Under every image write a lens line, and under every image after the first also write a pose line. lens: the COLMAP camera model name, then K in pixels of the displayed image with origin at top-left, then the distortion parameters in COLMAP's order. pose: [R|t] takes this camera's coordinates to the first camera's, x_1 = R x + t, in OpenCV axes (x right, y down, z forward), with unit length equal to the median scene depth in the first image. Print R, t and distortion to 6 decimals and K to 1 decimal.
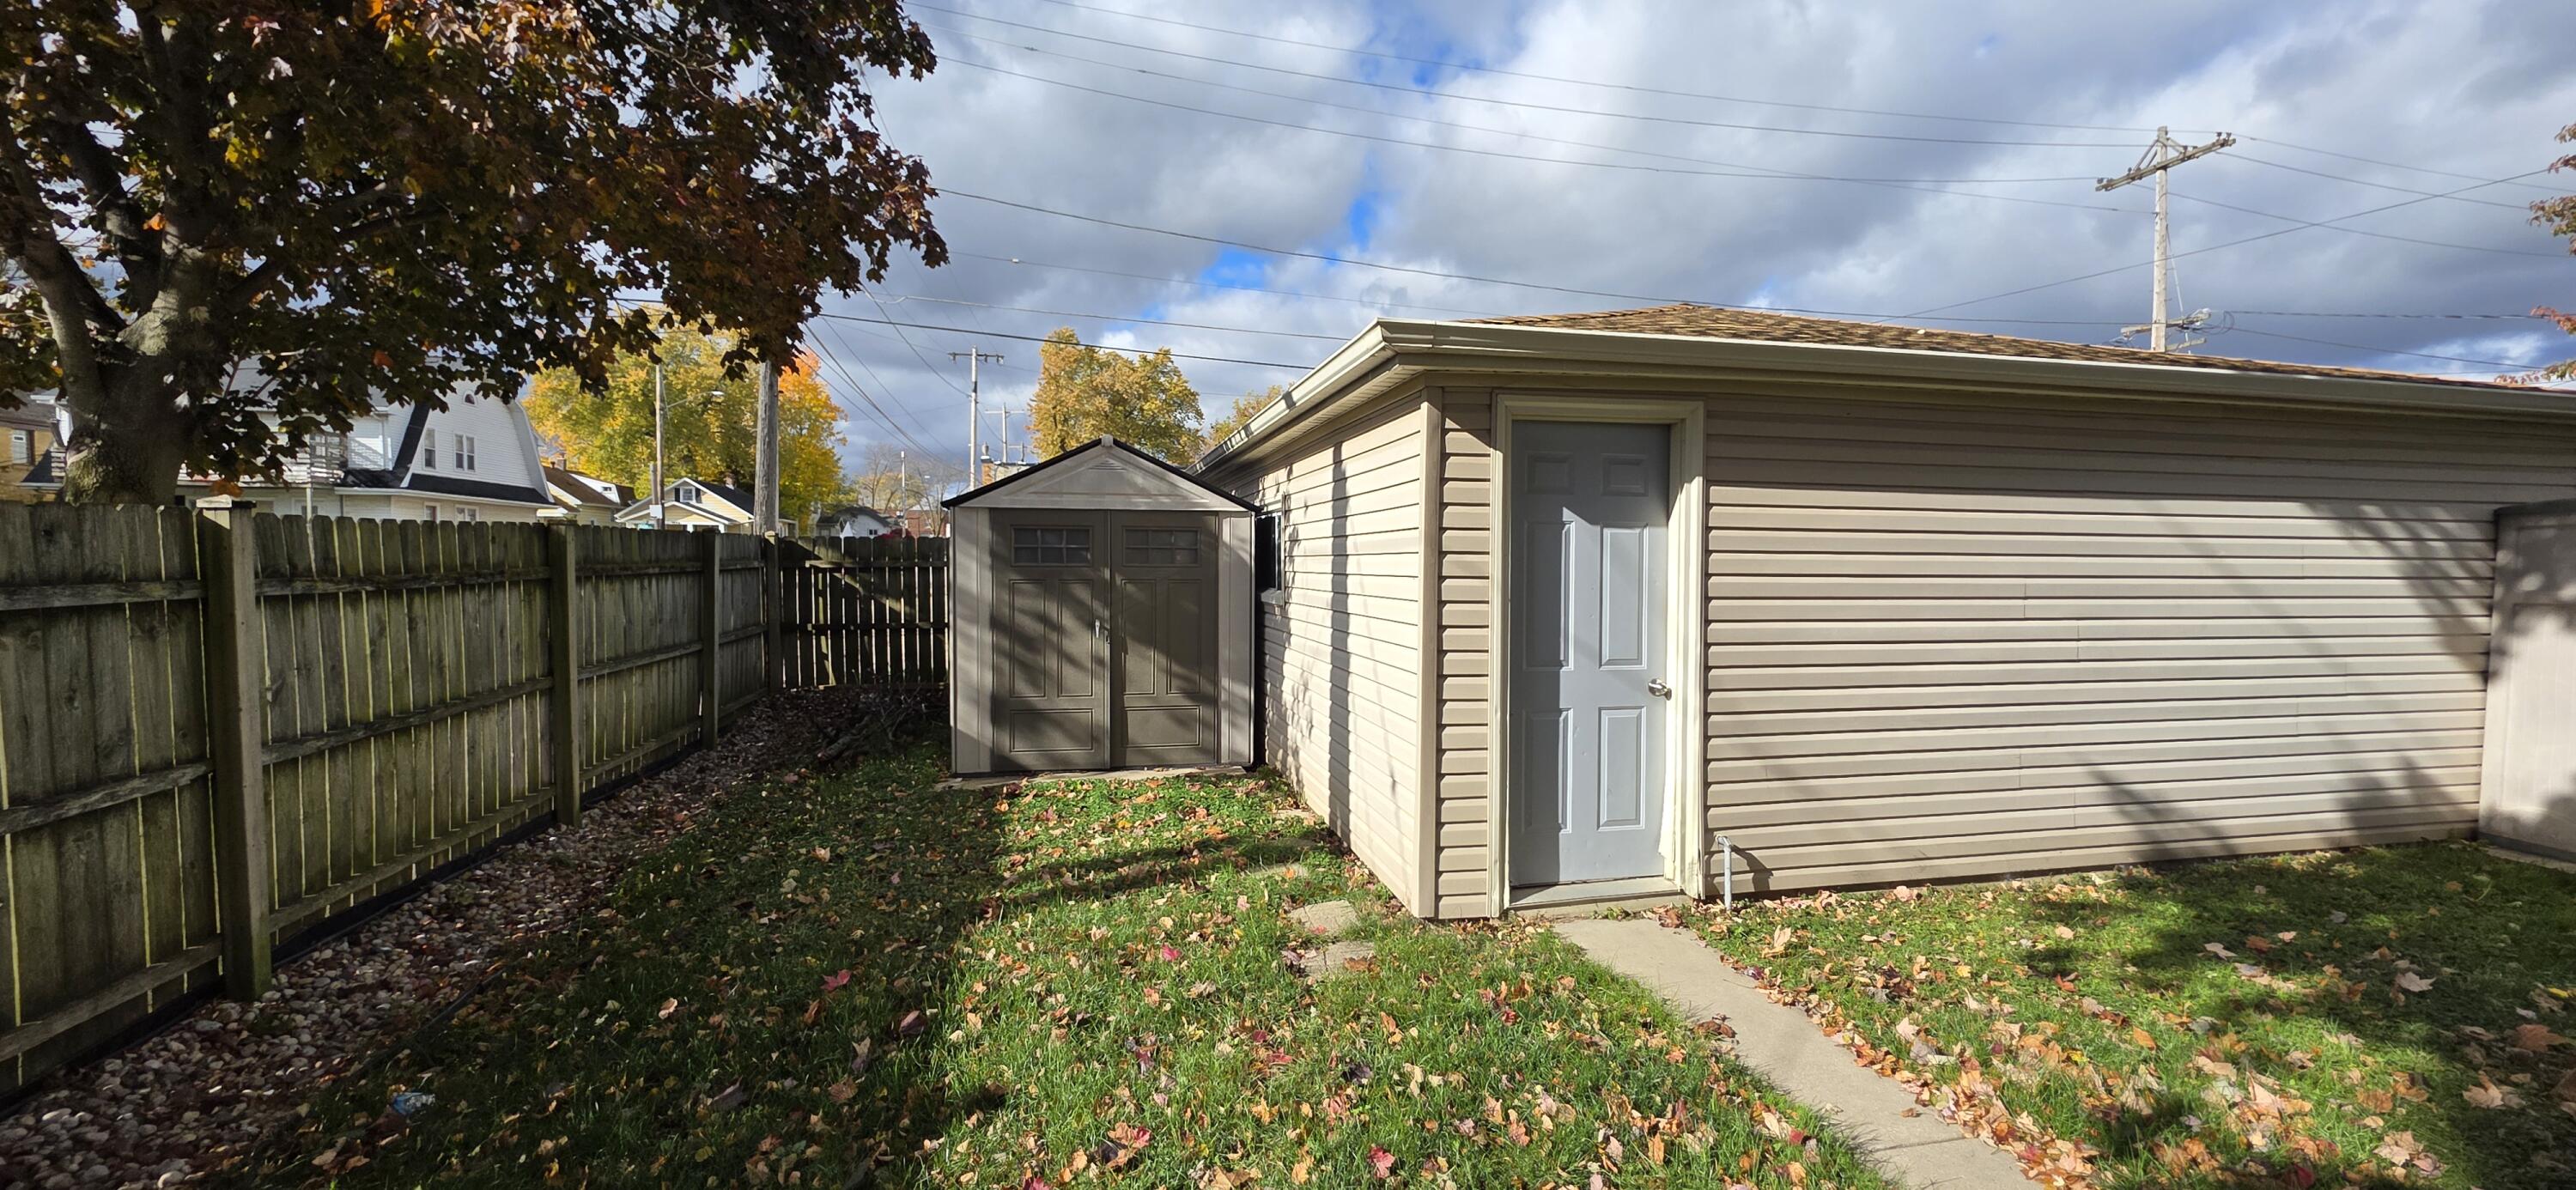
lens RADIAL K [[1024.2, 0, 1304.3], [0, 1024.2, 596.6], [0, 0, 1]] dist [-0.001665, 0.000048]
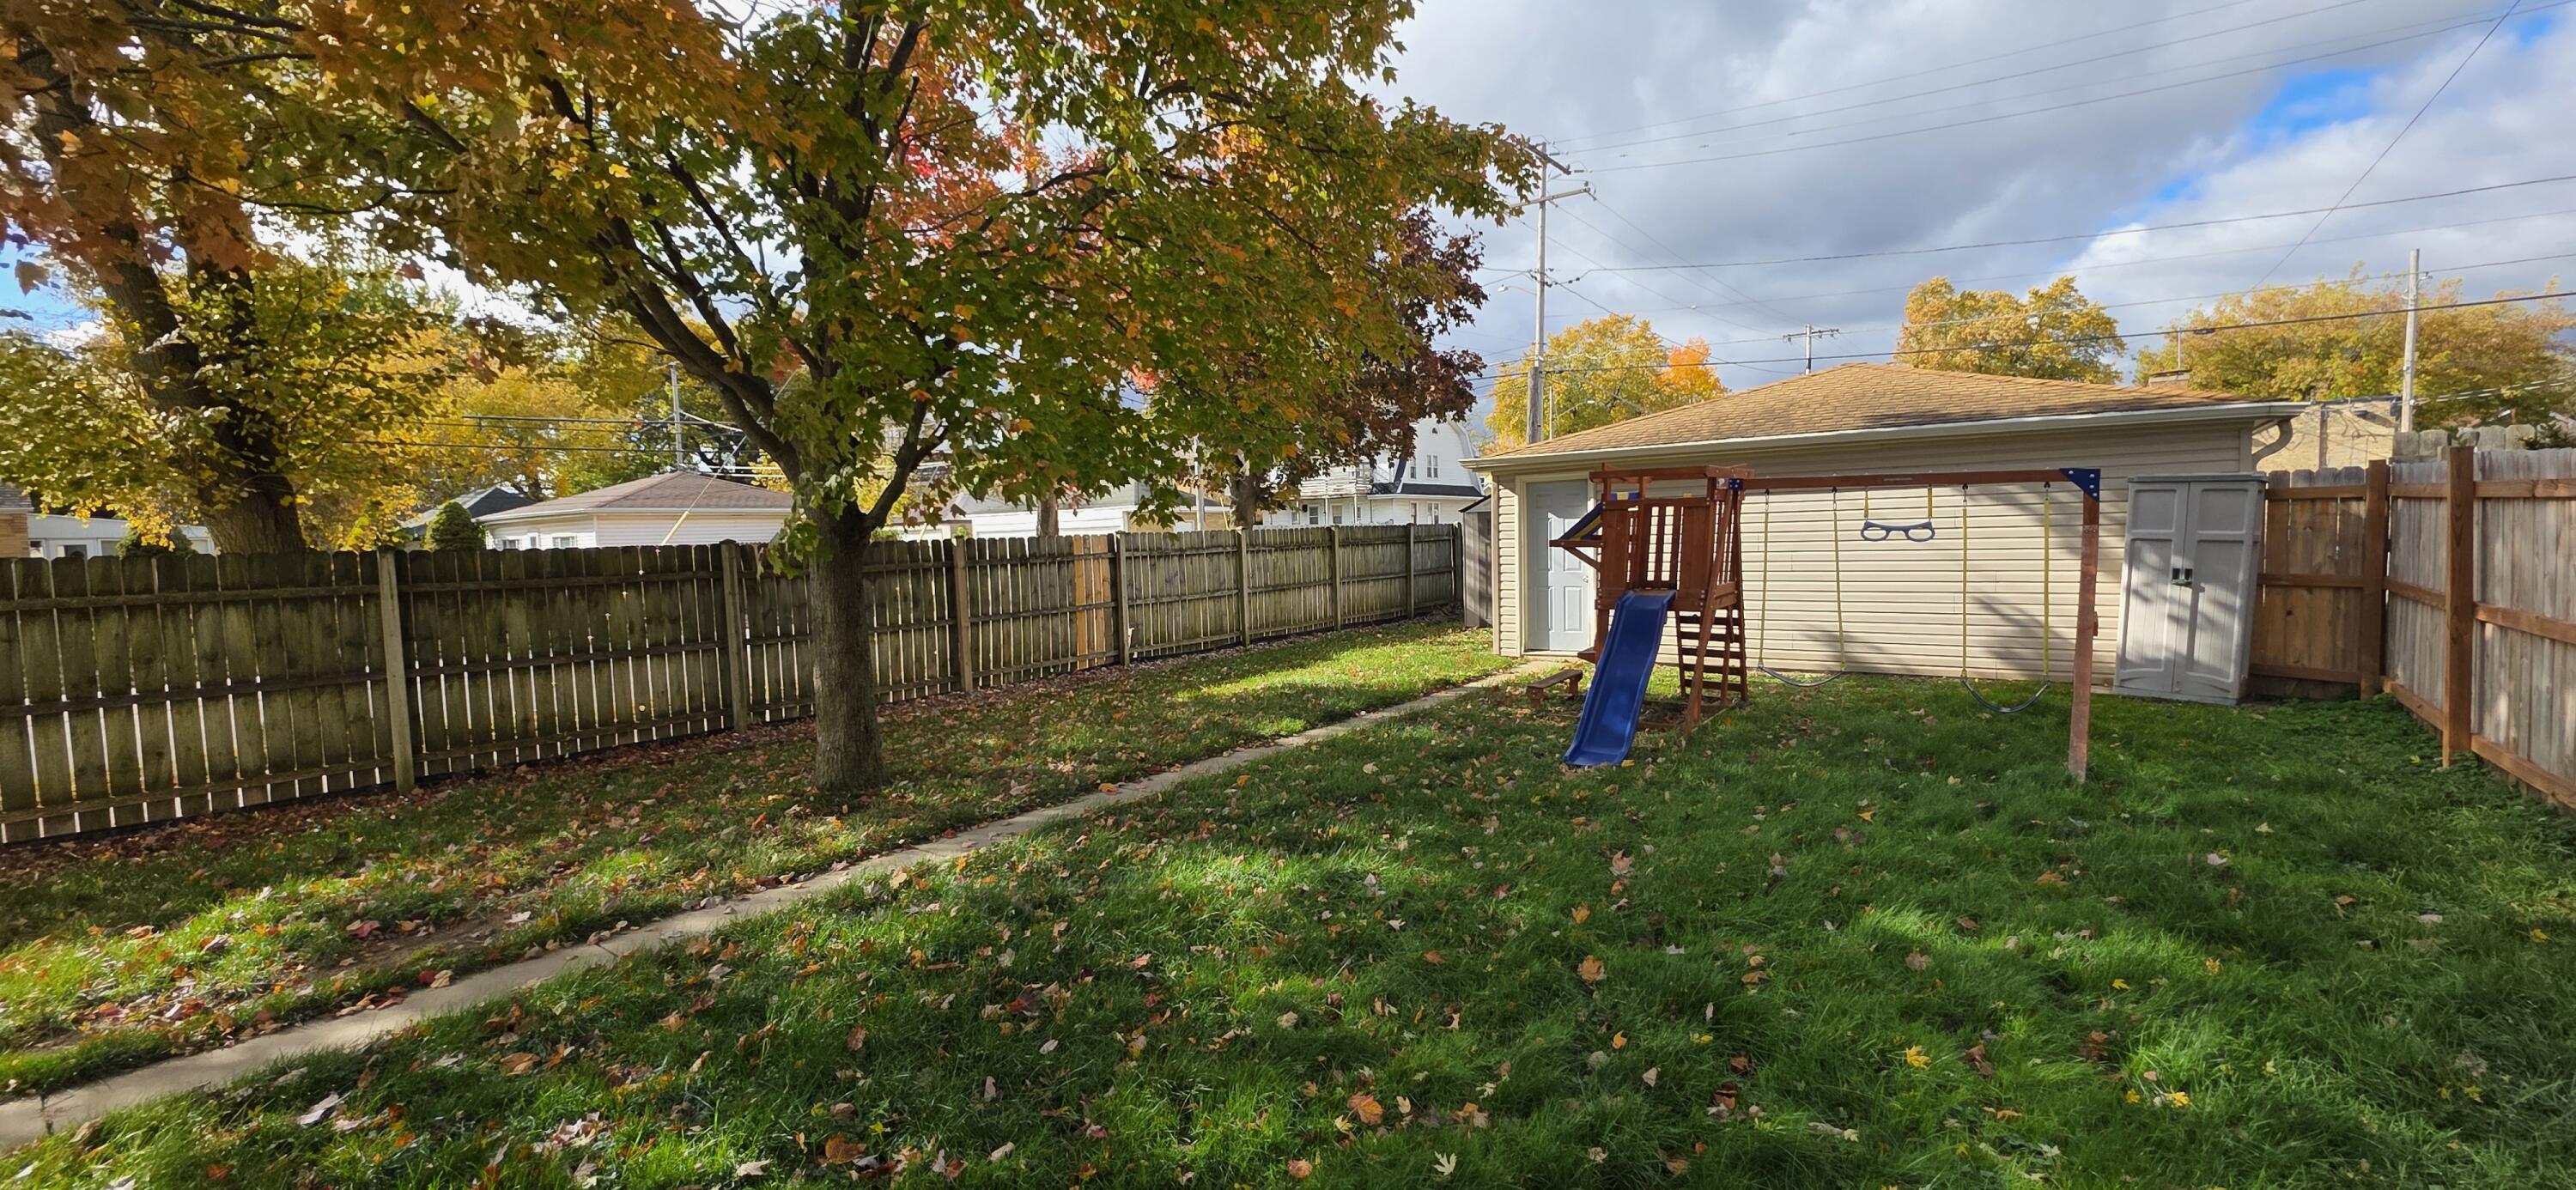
lens RADIAL K [[1024.2, 0, 1304.3], [0, 1024.2, 596.6], [0, 0, 1]] dist [-0.001665, 0.000048]
pose [[0.657400, 0.015349, -0.753386, 0.350153], [0.008733, 0.999570, 0.027984, 0.011359], [0.753492, -0.024976, 0.656983, -0.240778]]
